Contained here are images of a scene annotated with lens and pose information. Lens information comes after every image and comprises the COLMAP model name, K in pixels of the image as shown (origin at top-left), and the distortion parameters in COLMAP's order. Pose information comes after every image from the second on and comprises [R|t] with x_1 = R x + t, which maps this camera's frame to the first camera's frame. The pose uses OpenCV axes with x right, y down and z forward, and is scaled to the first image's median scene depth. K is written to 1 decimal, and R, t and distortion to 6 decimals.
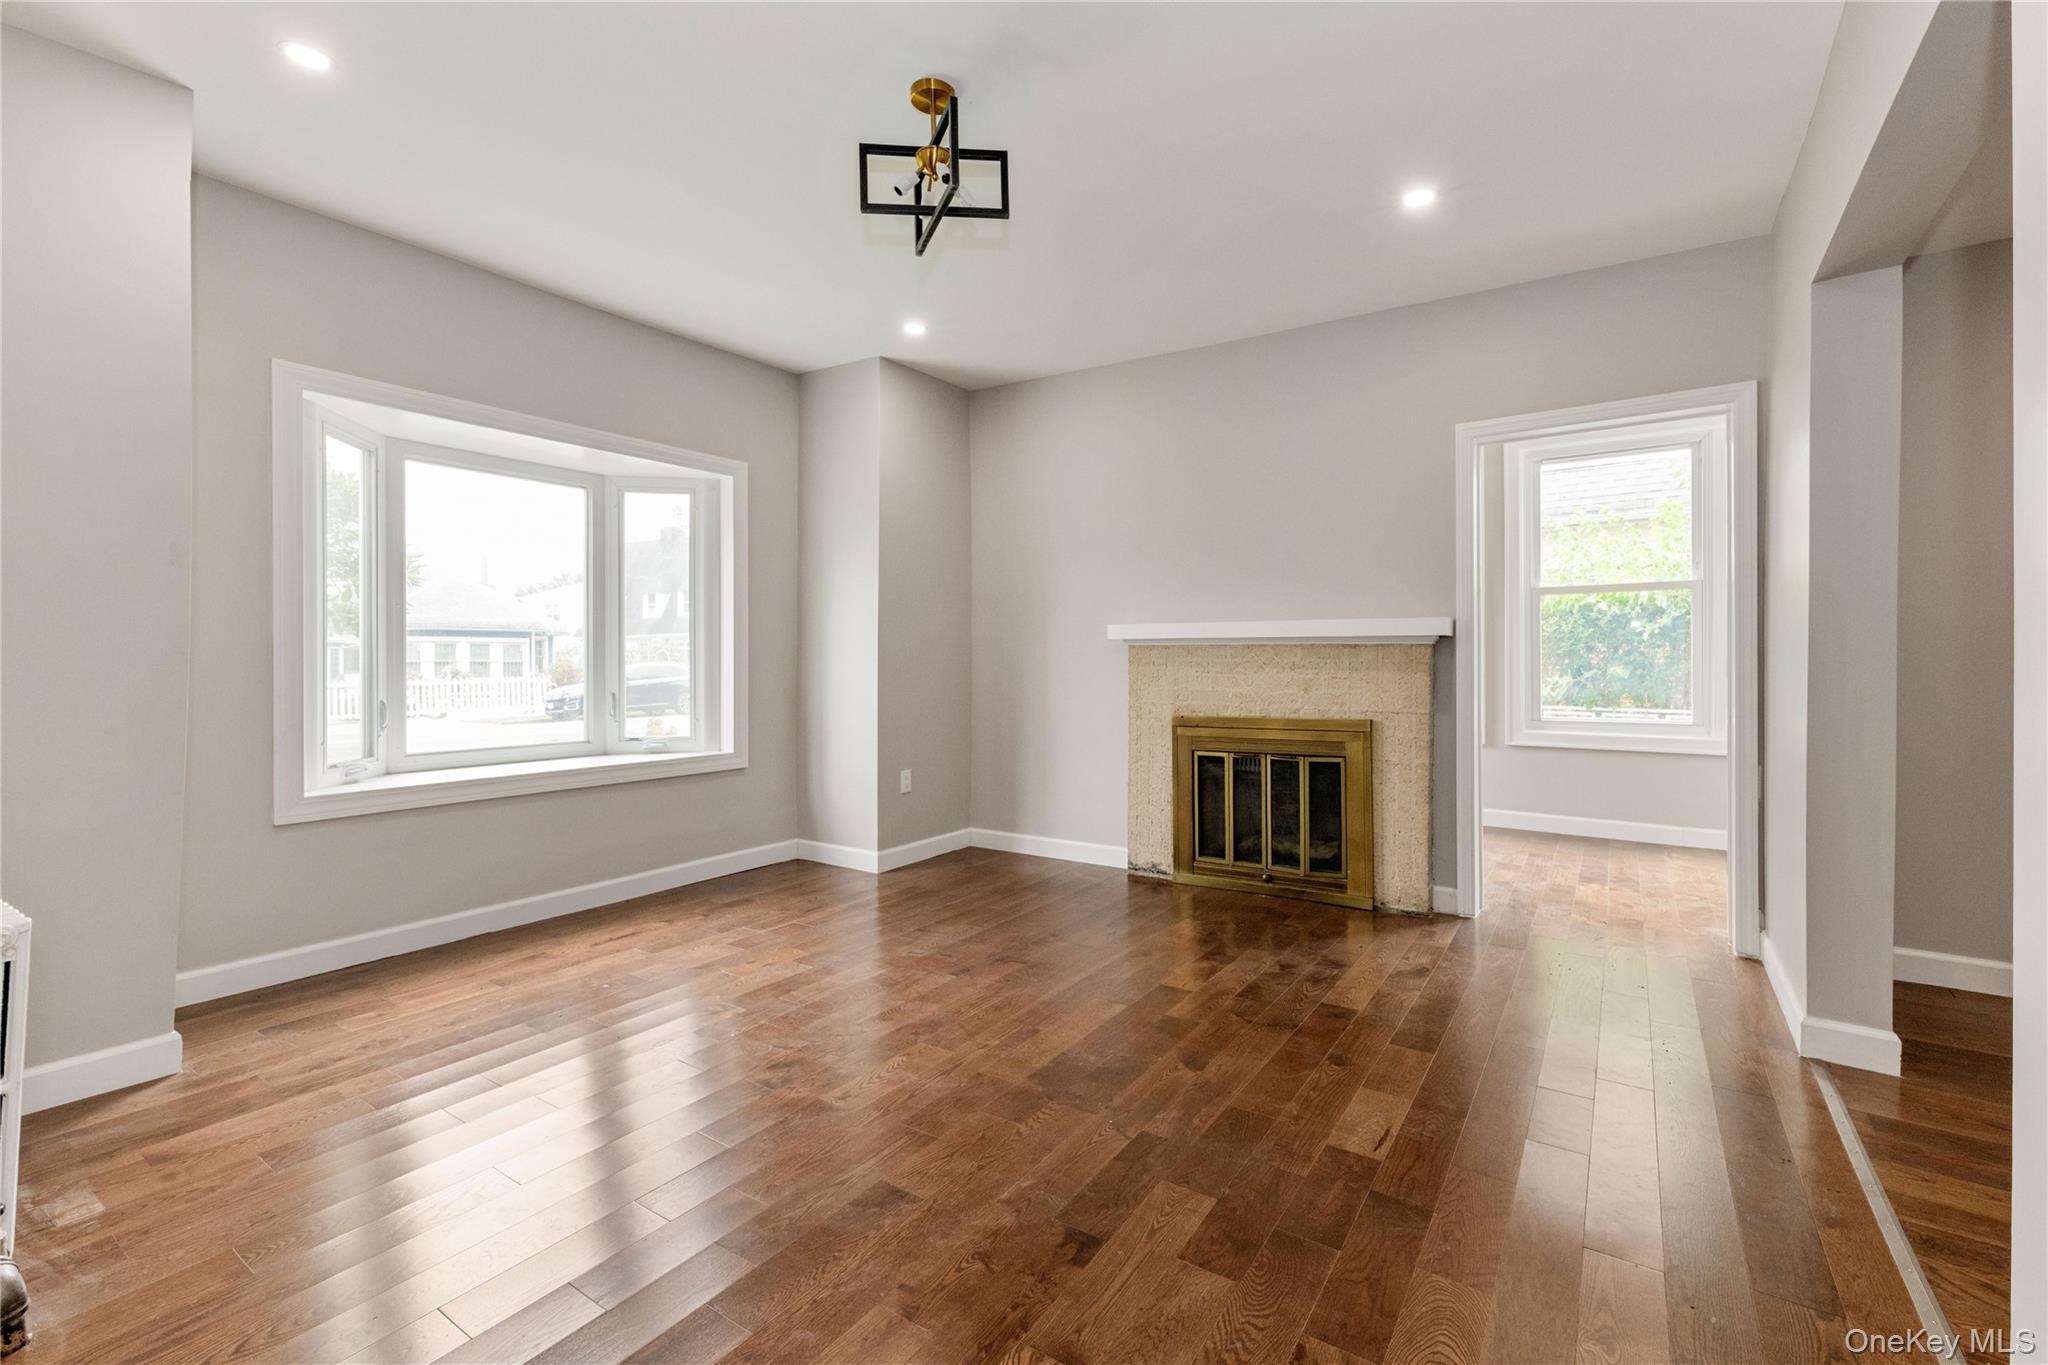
lens RADIAL K [[885.1, 0, 1023.0], [0, 885.1, 672.2], [0, 0, 1]] dist [-0.000035, 0.000136]
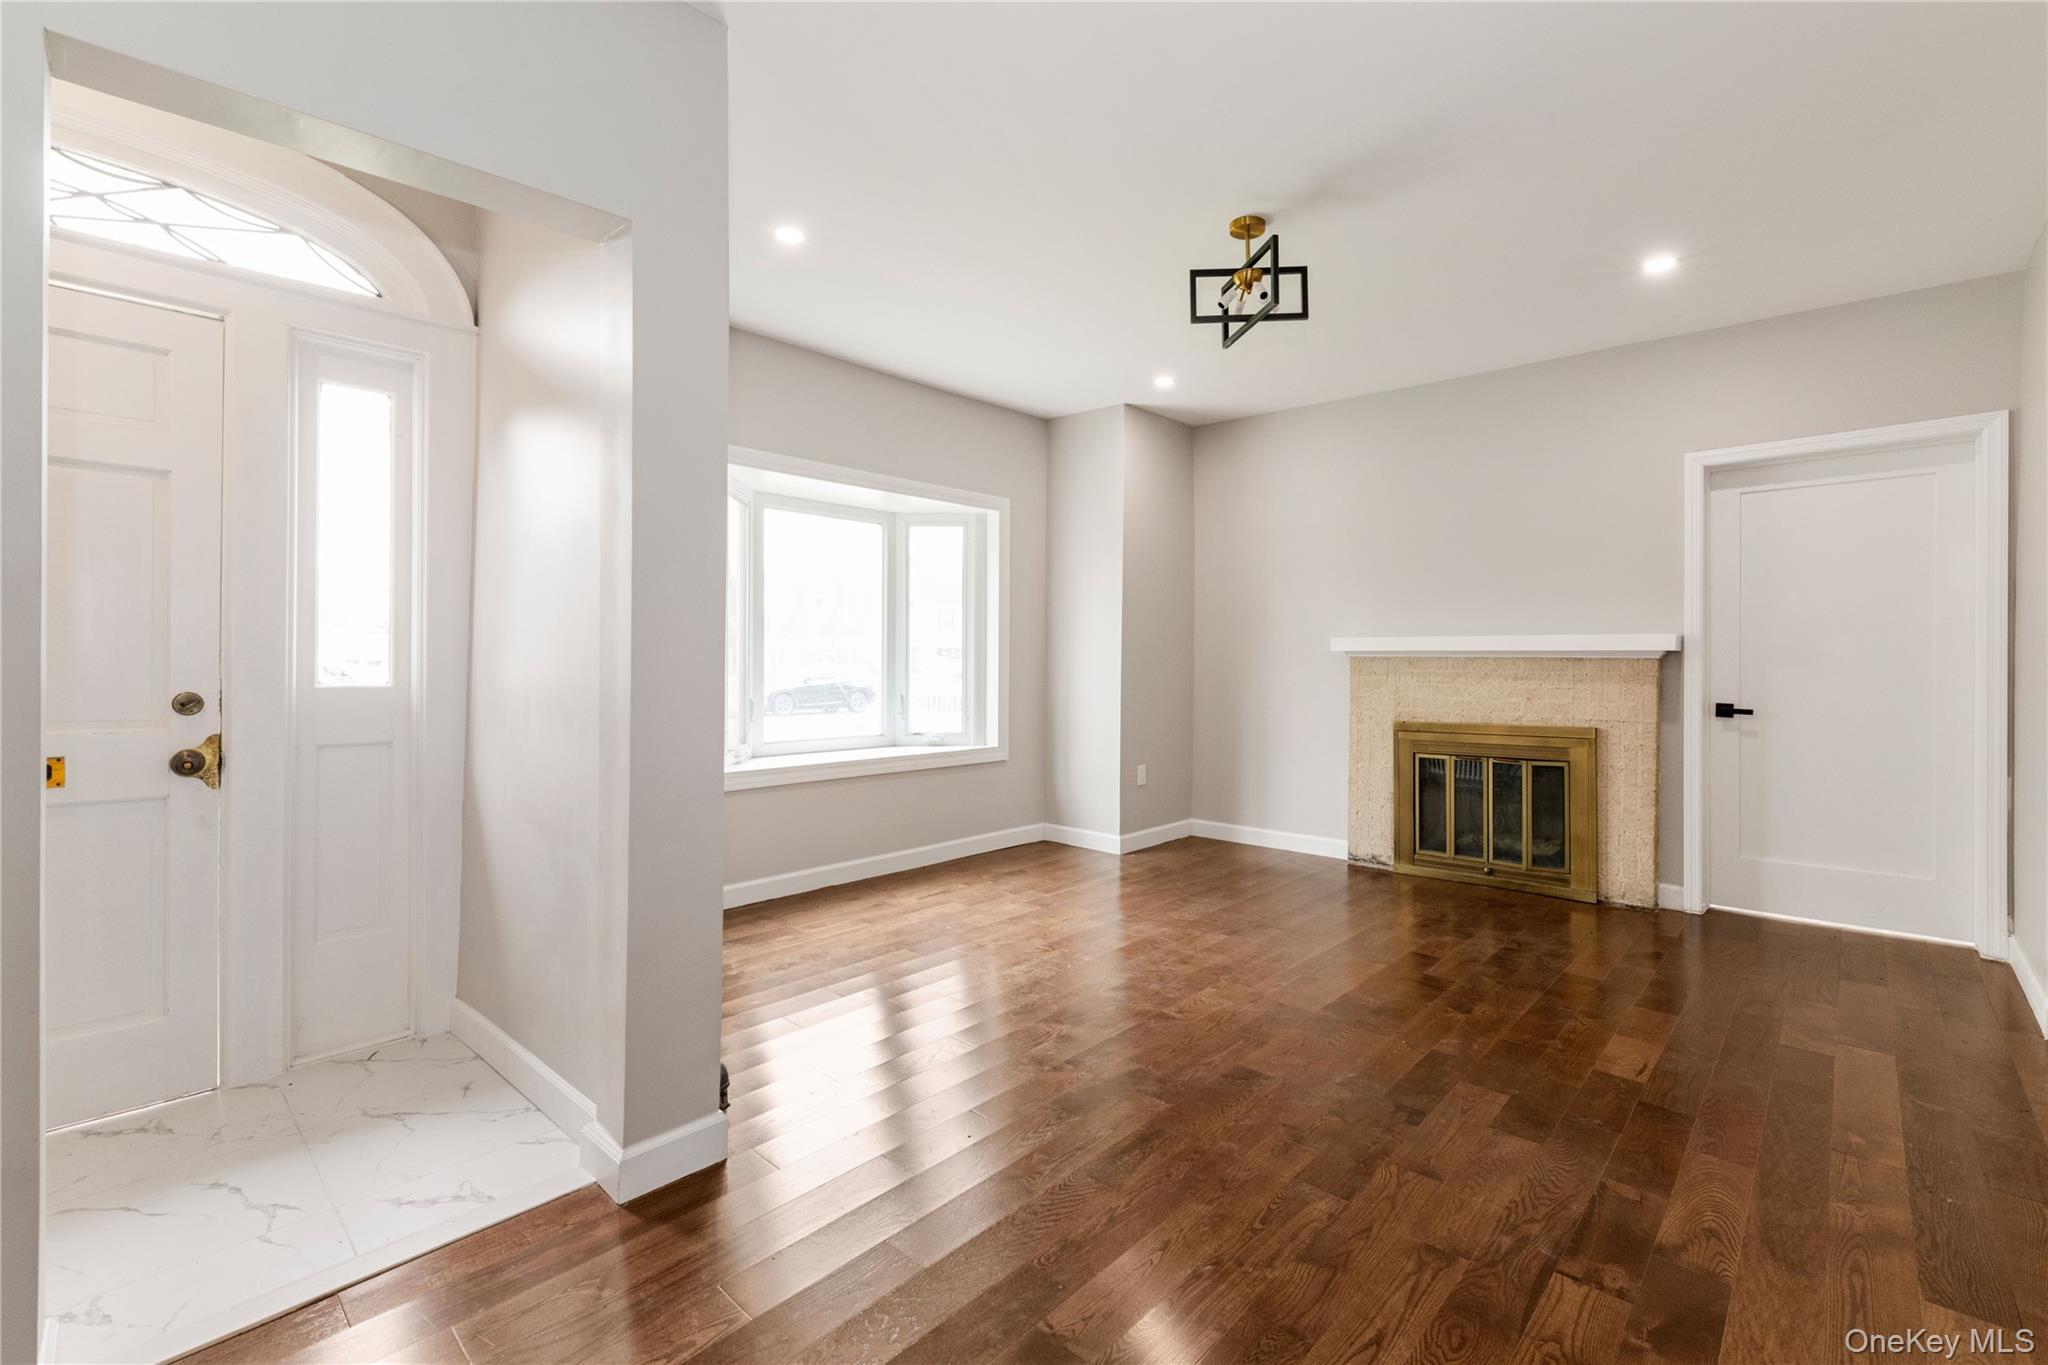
lens RADIAL K [[885.1, 0, 1023.0], [0, 885.1, 672.2], [0, 0, 1]] dist [-0.000035, 0.000136]
pose [[0.987933, 0.007137, -0.154718, -0.131309], [-0.007480, 0.999971, -0.001635, -0.007085], [0.154701, 0.002773, 0.987957, -0.177339]]
